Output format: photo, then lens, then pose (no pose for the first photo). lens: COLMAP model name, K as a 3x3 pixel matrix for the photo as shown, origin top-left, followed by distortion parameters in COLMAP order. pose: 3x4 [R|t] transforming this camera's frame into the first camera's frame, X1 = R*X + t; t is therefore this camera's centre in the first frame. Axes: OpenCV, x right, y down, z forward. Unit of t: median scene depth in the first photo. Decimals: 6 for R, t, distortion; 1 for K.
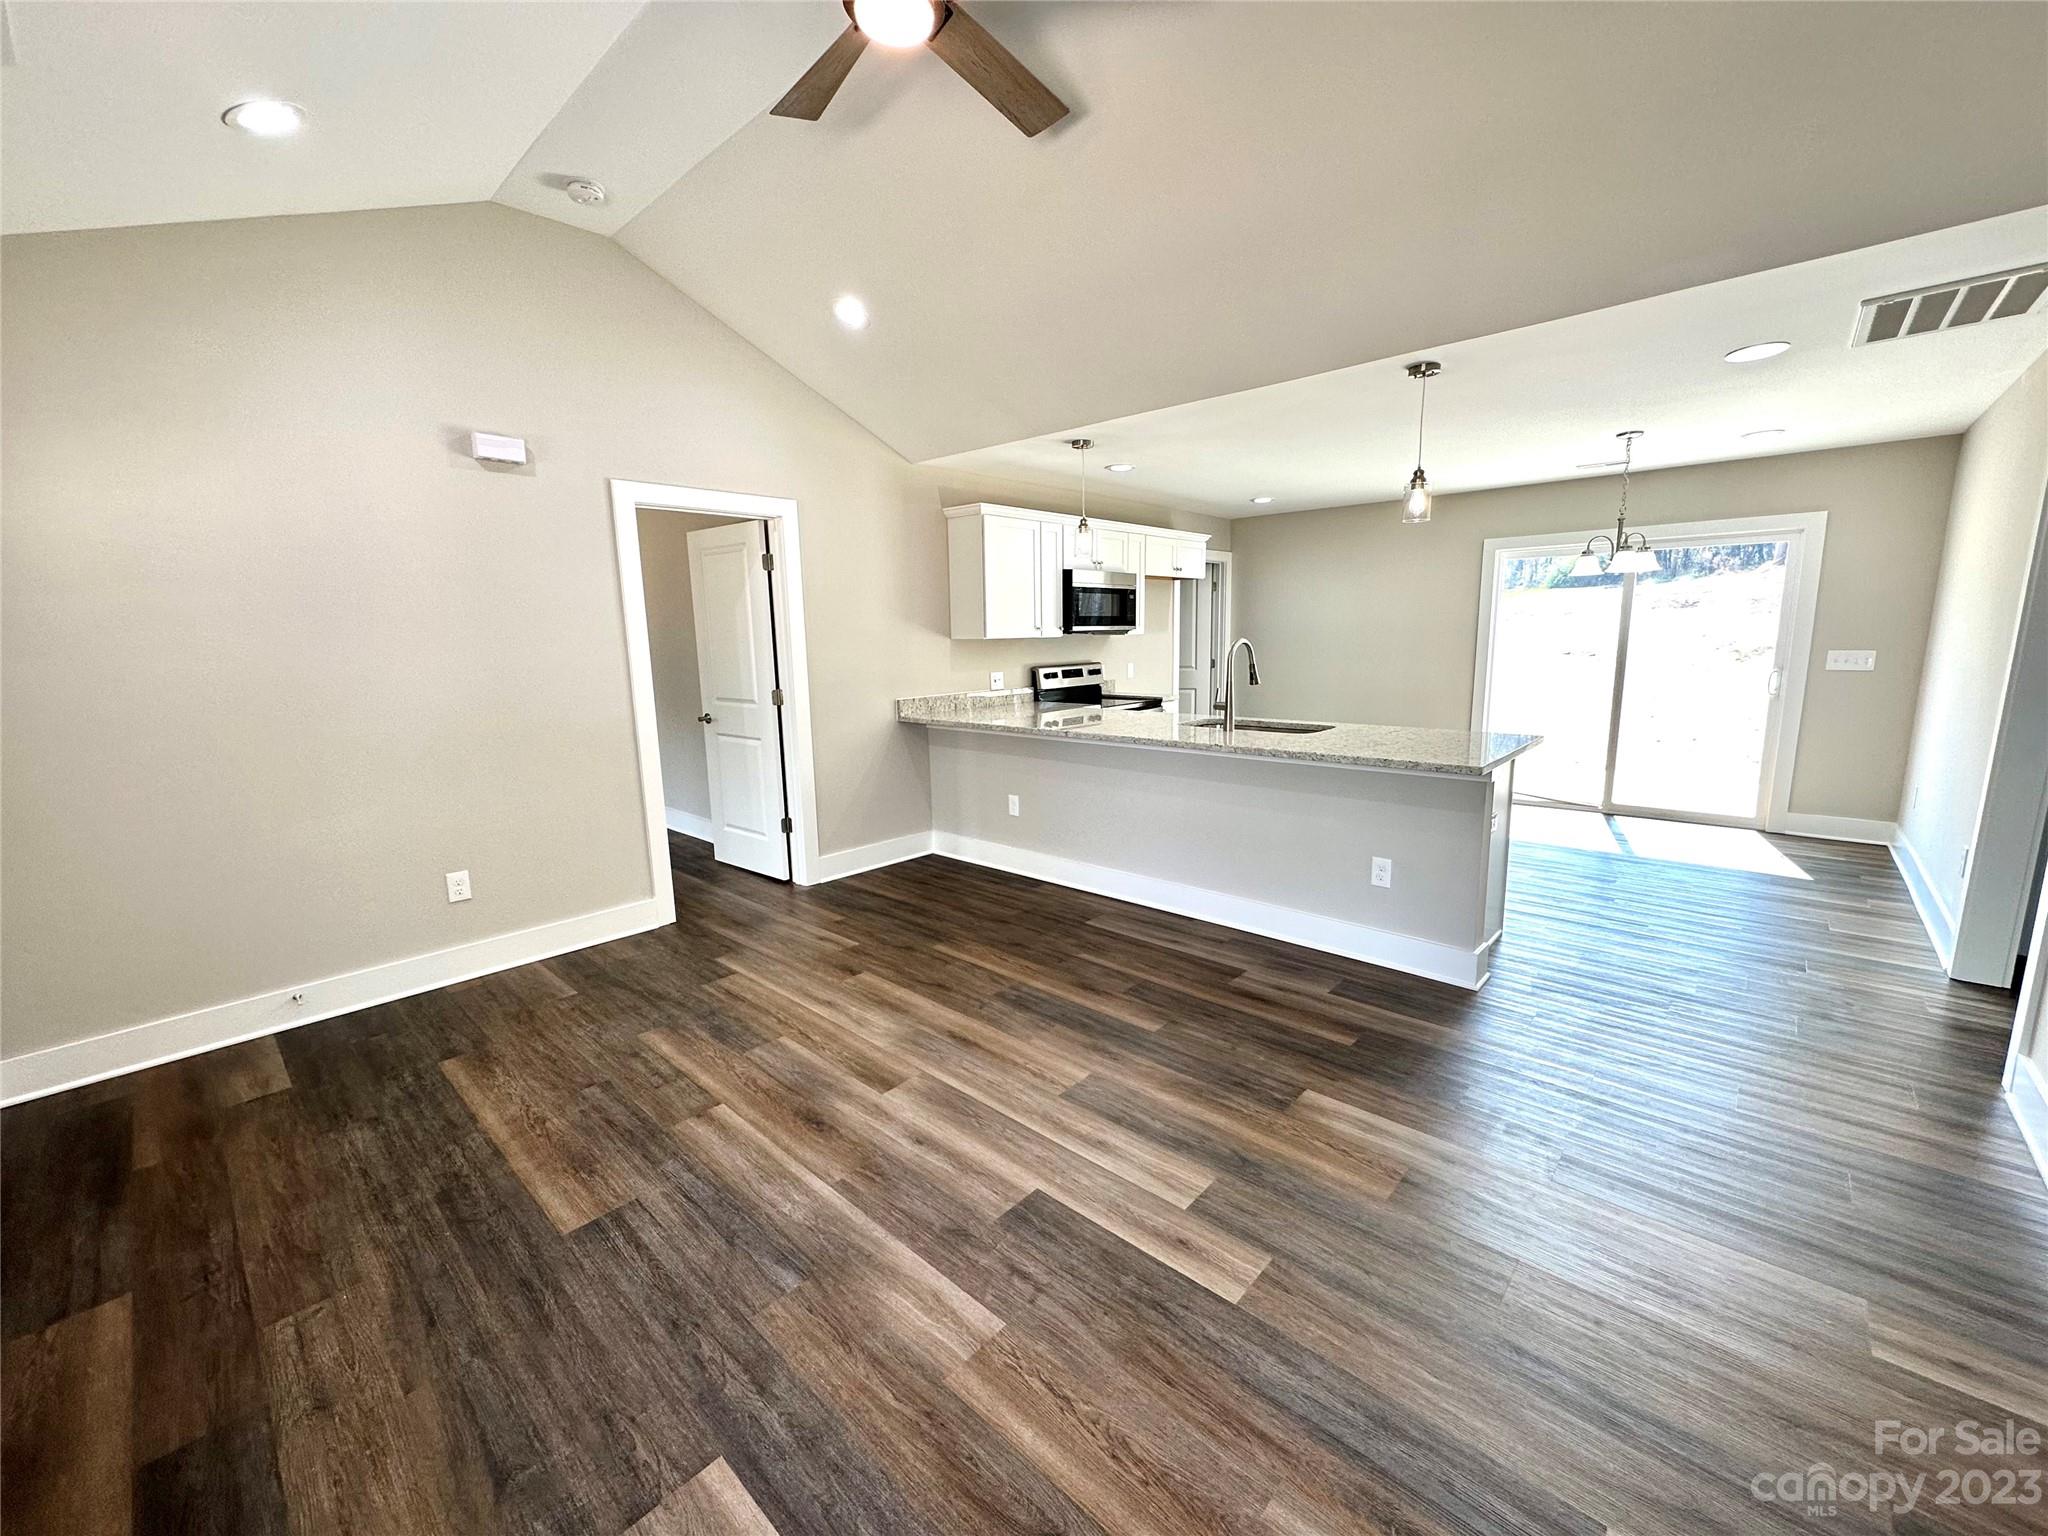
lens RADIAL K [[814.6, 0, 1024.3], [0, 814.6, 767.0], [0, 0, 1]] dist [-0.003106, 0.000515]
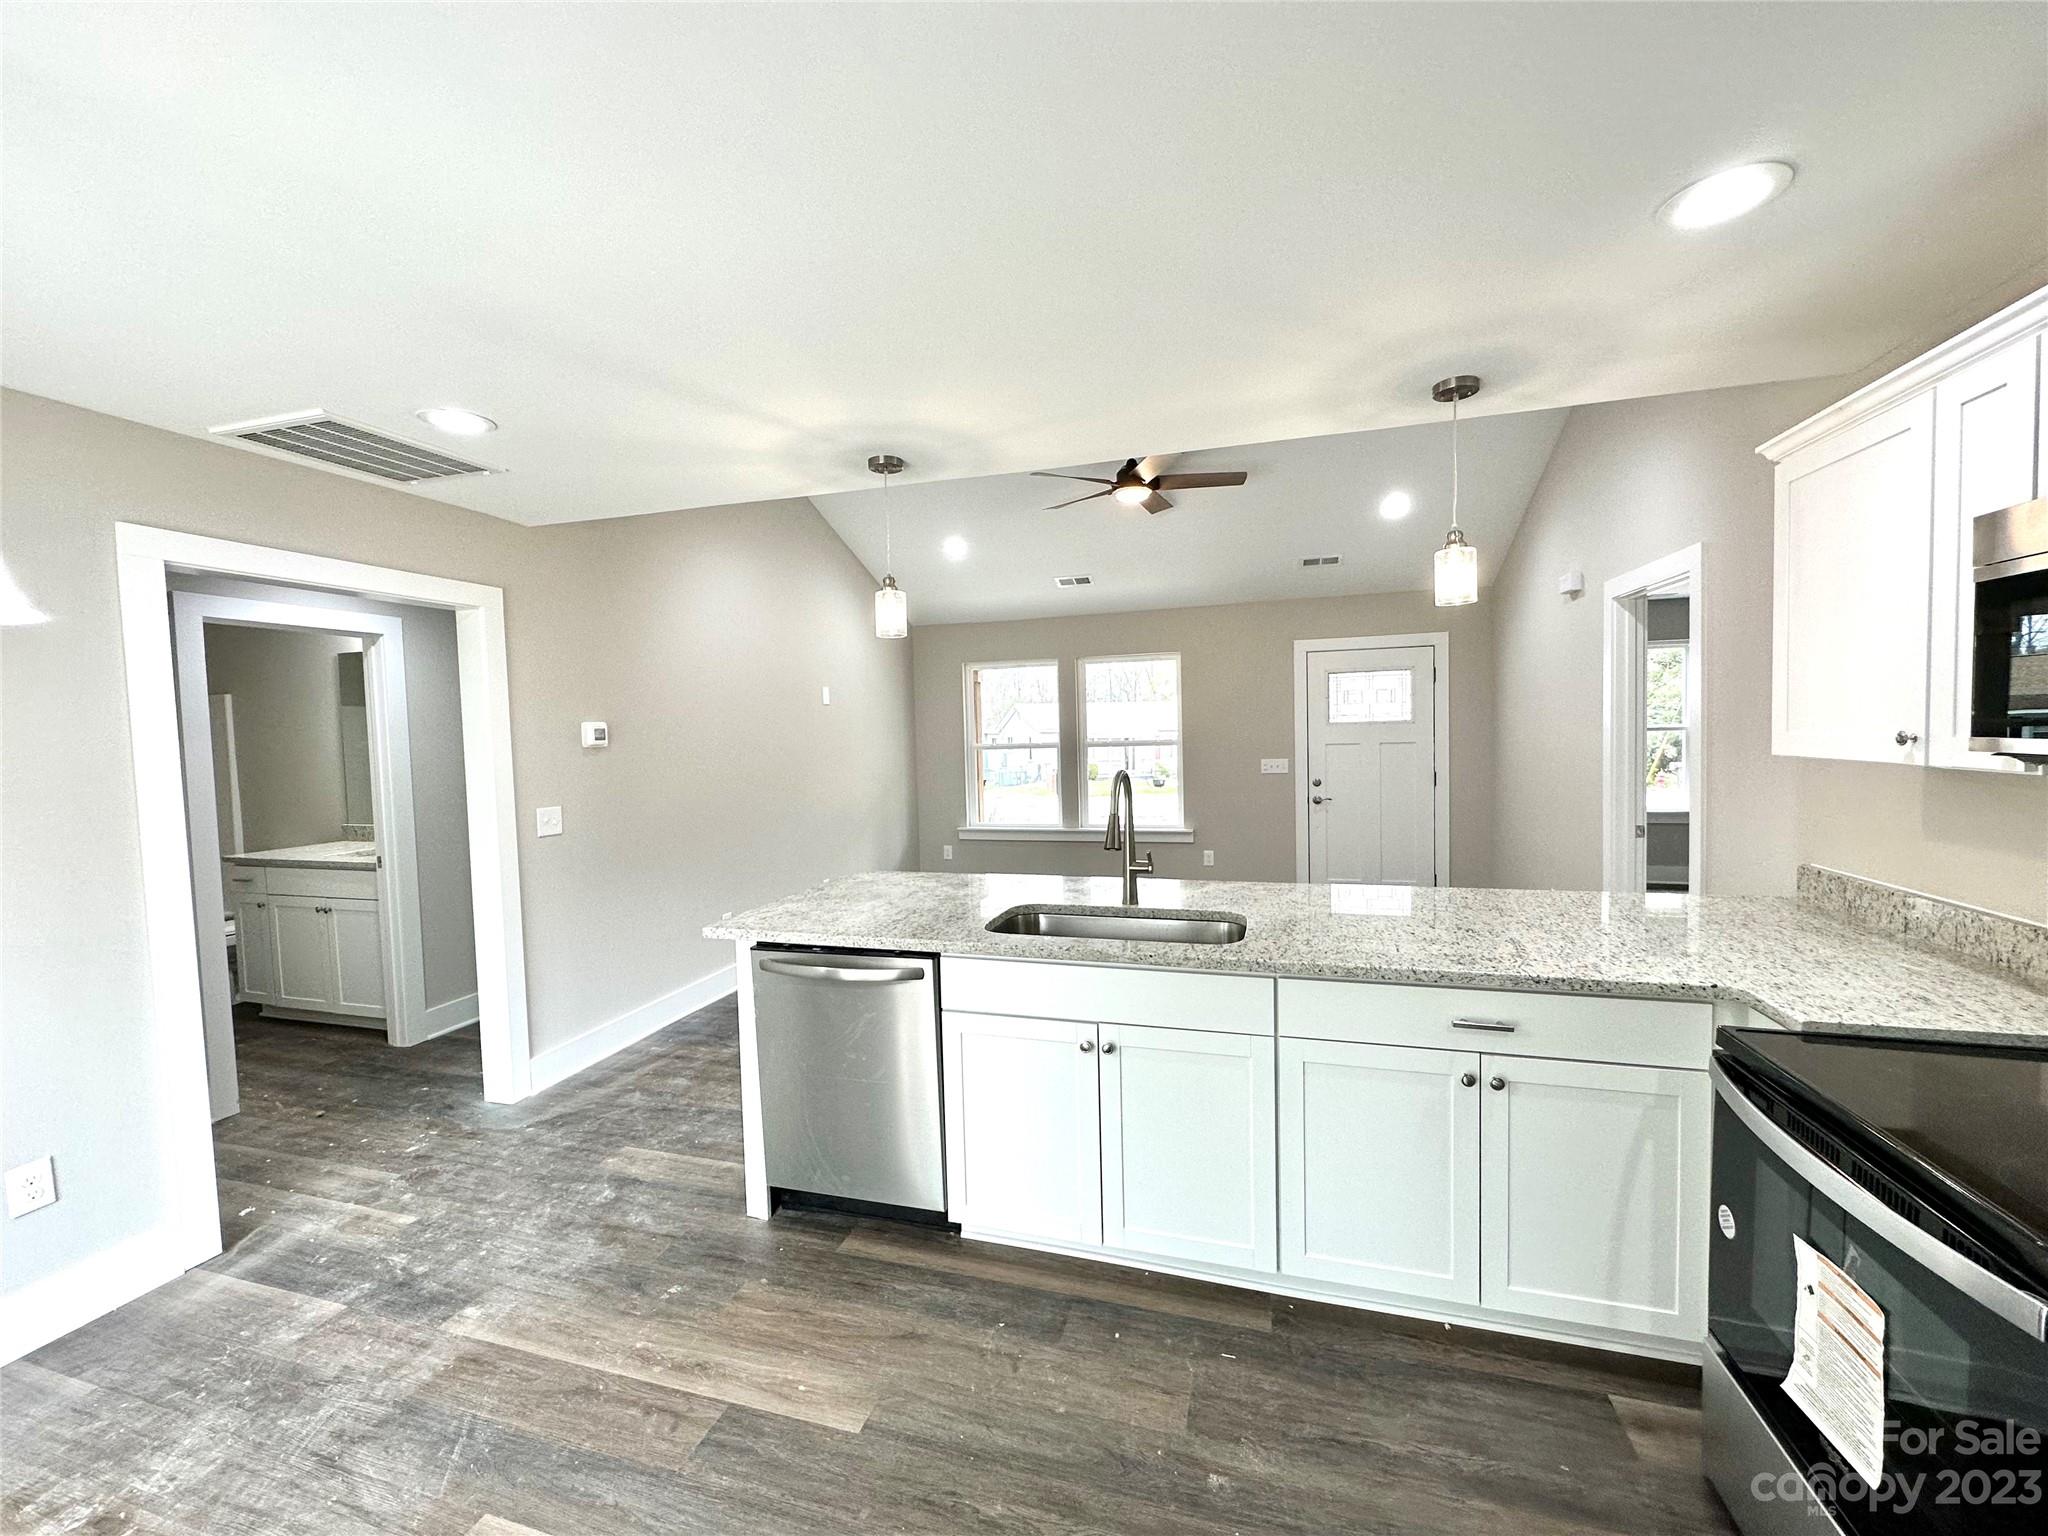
lens RADIAL K [[814.6, 0, 1024.3], [0, 814.6, 767.0], [0, 0, 1]] dist [-0.003106, 0.000515]
pose [[-0.898264, 0.065772, -0.434506, 0.689229], [-0.027352, 0.978452, 0.204656, -0.325730], [0.438604, 0.195720, -0.877109, 1.719067]]
